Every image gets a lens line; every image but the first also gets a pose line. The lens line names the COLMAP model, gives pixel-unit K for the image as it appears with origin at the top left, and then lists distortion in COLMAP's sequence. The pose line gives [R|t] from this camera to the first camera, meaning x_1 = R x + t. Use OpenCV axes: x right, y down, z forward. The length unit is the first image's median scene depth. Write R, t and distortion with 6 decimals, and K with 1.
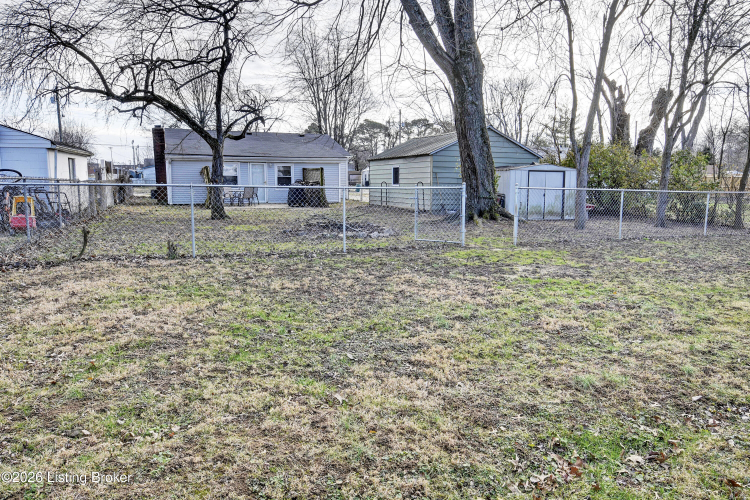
lens RADIAL K [[480.8, 0, 375.5], [0, 480.8, 248.5], [0, 0, 1]] dist [-0.015996, 0.001192]
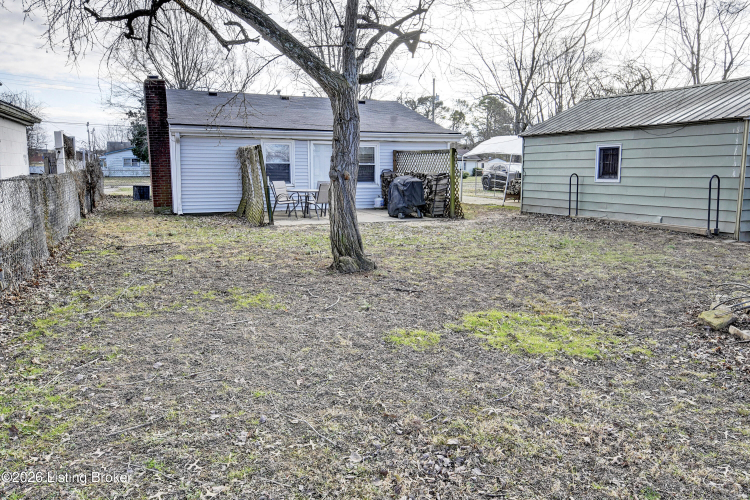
lens RADIAL K [[546.2, 0, 374.3], [0, 546.2, 250.1], [0, 0, 1]] dist [-0.021370, -0.000119]
pose [[0.999863, -0.006483, 0.015205, -0.215024], [0.006363, 0.999948, 0.007948, -0.055956], [-0.015256, -0.007850, 0.999853, 0.367528]]
